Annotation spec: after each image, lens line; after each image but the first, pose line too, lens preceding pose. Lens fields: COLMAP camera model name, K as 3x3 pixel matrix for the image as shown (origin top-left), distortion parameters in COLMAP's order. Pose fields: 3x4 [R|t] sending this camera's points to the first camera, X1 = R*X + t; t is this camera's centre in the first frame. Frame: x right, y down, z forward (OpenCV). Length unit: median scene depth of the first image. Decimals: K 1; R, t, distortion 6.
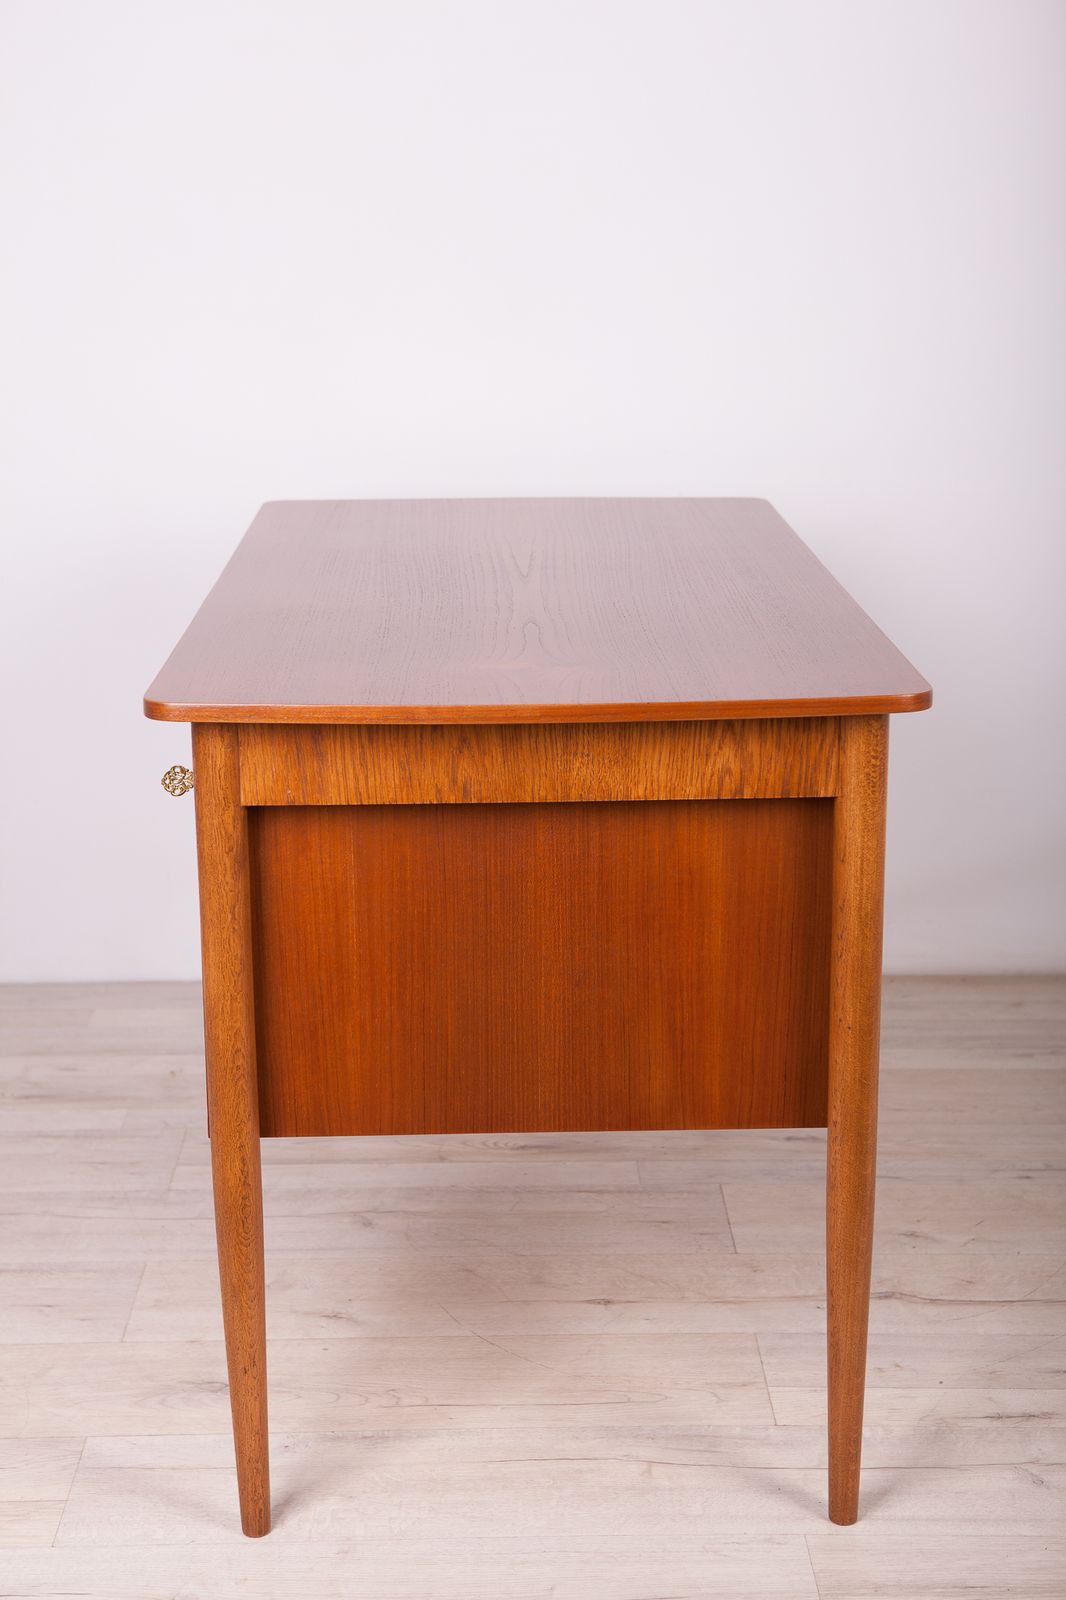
lens RADIAL K [[2485.9, 0, 521.0], [0, 2485.9, 867.7], [0, 0, 1]] dist [0.065818, 0.000000]
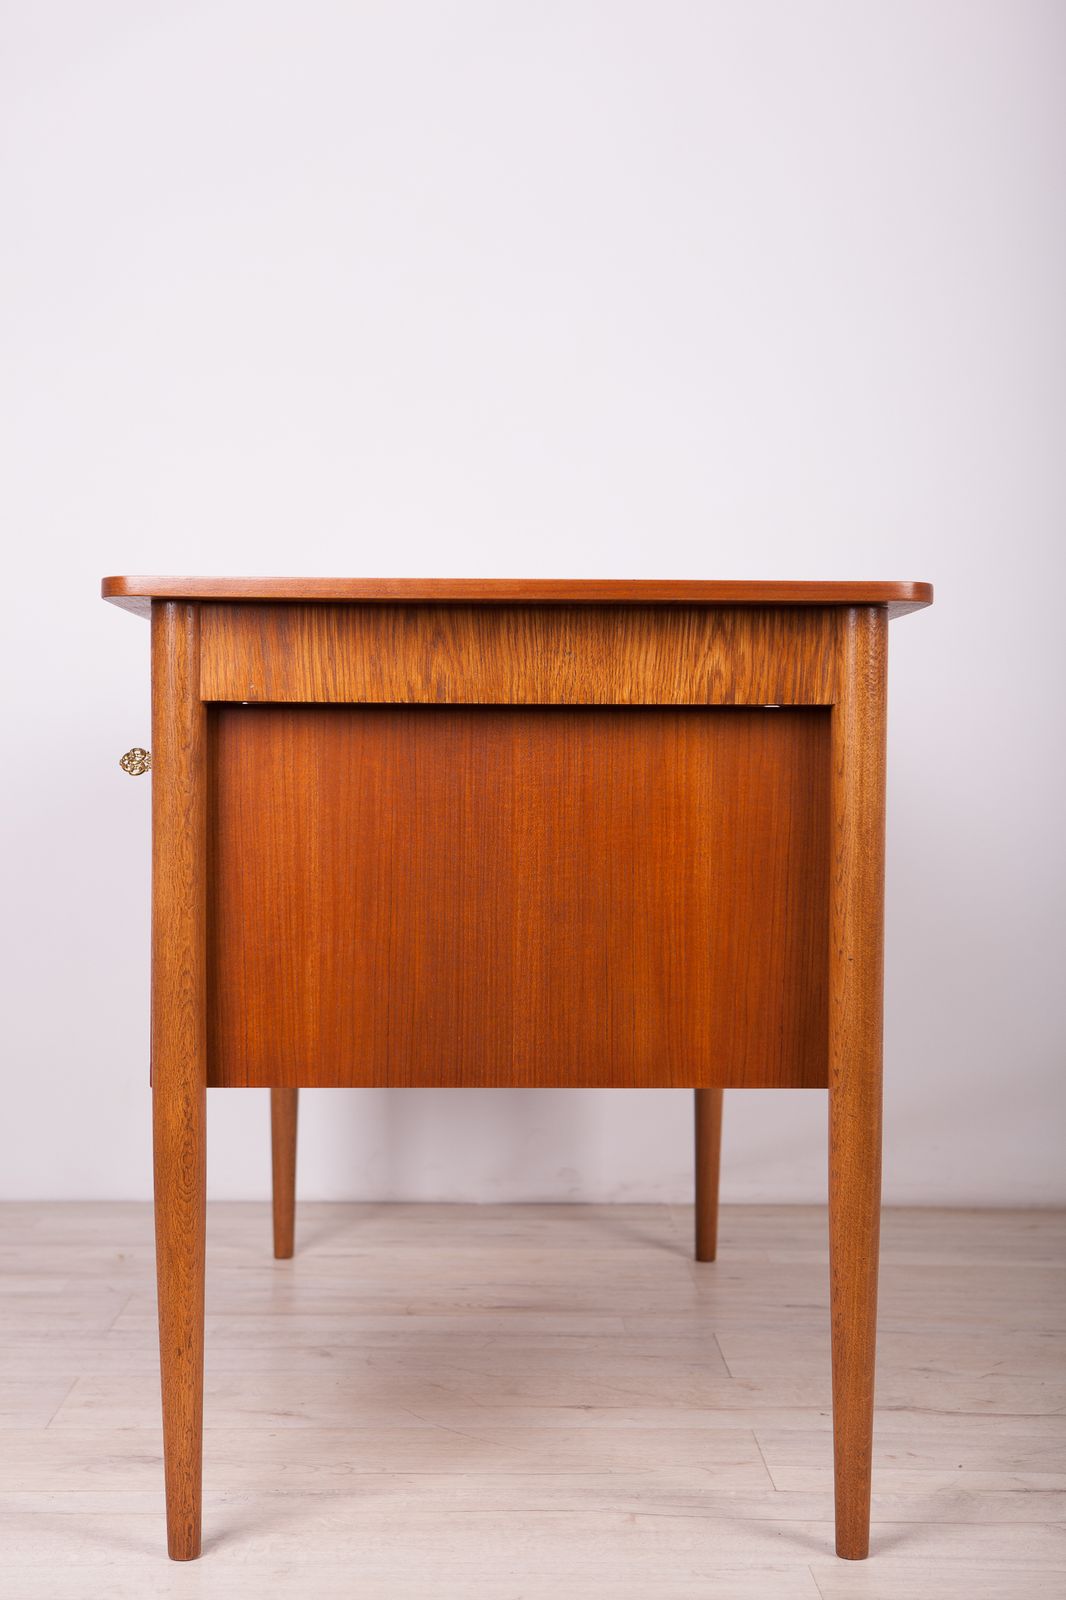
lens RADIAL K [[2531.0, 0, 521.0], [0, 2531.0, 876.4], [0, 0, 1]] dist [0.067777, 0.000000]
pose [[0.999891, 0.014725, 0.001169, 0.008045], [-0.014089, 0.974510, -0.223901, 0.239406], [-0.004436, 0.223860, 0.974611, 0.076990]]
